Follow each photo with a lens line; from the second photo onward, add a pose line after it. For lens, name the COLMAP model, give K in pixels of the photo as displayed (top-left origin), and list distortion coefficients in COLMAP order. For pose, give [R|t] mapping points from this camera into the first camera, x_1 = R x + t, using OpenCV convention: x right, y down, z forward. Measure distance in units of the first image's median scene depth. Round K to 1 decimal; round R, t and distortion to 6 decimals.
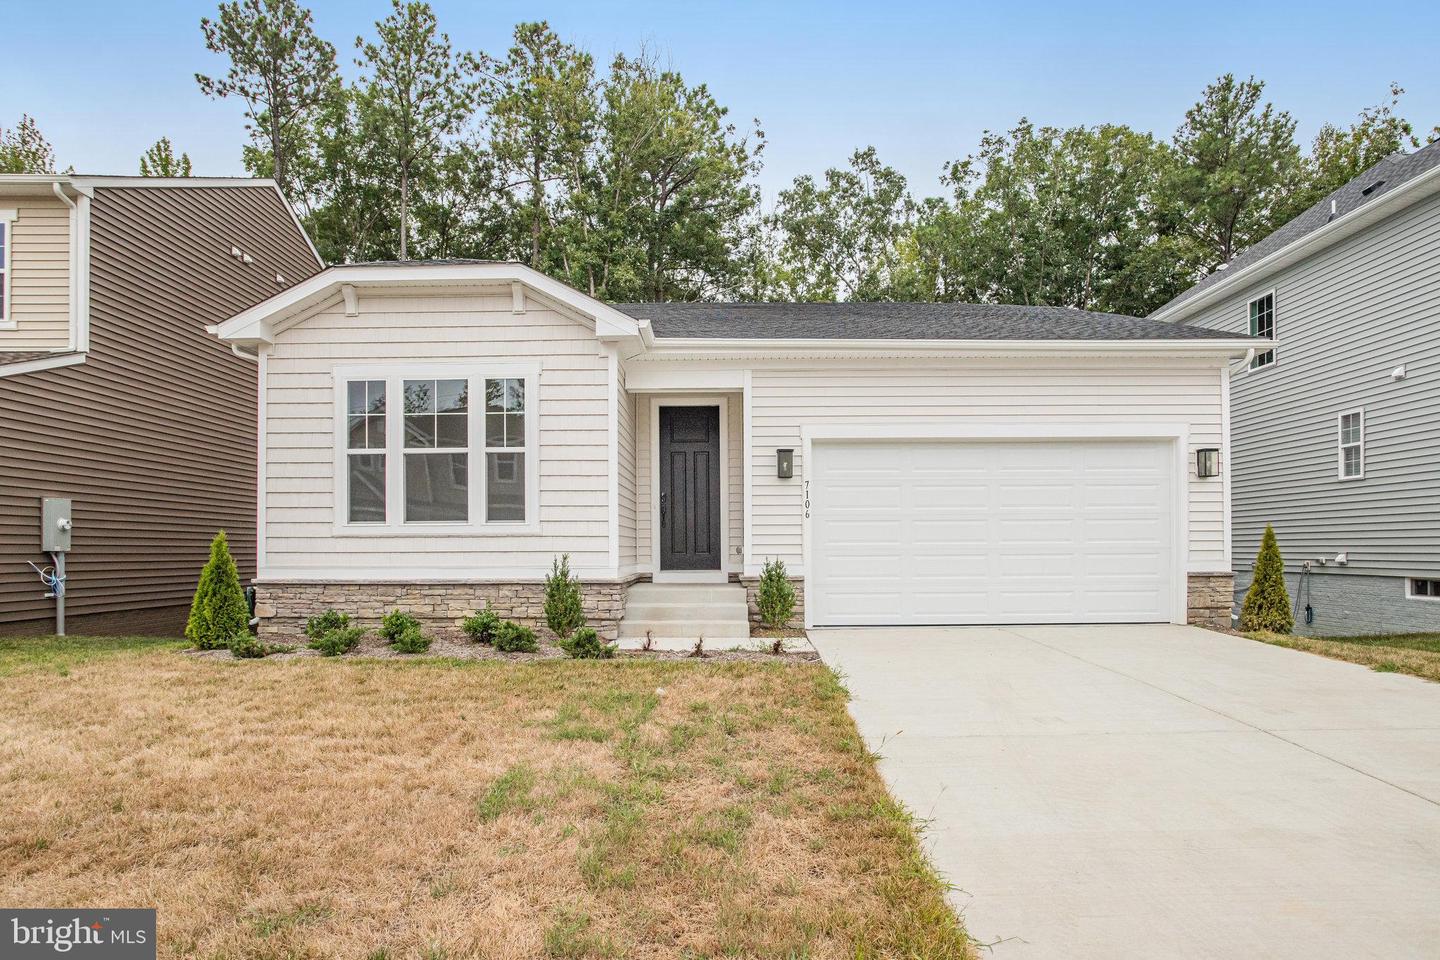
lens RADIAL K [[885.3, 0, 718.6], [0, 885.3, 546.4], [0, 0, 1]] dist [-0.001320, 0.003347]
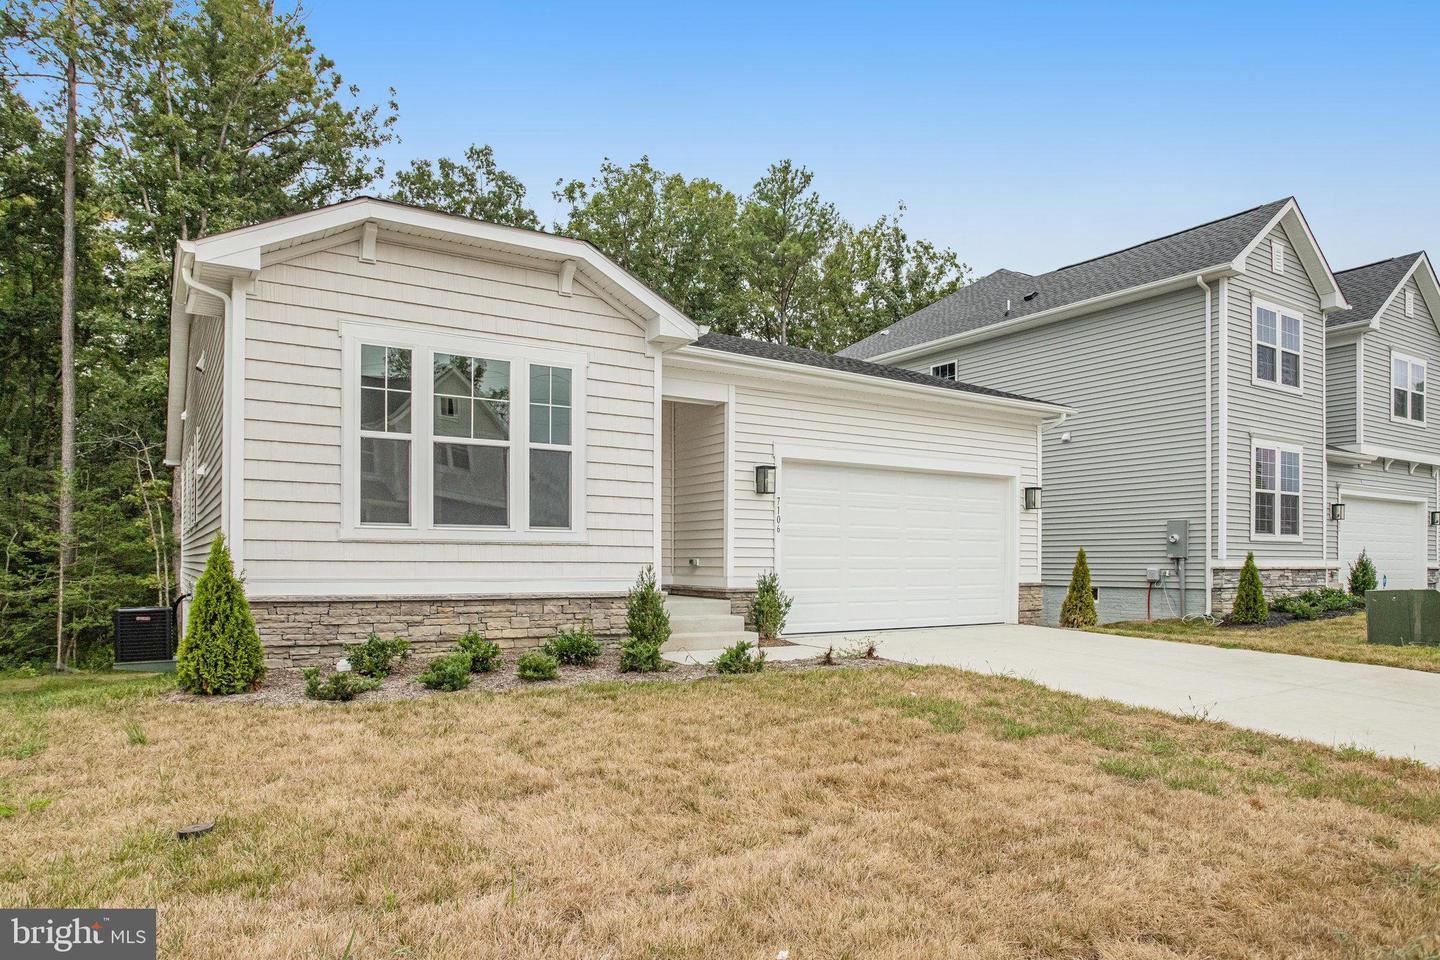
lens RADIAL K [[891.3, 0, 720.9], [0, 891.3, 560.5], [0, 0, 1]] dist [0.004571, 0.000368]
pose [[0.842594, 0.010518, 0.538446, -0.575714], [-0.015292, 0.999873, 0.004398, -0.002186], [-0.538332, -0.011939, 0.842648, 0.154955]]
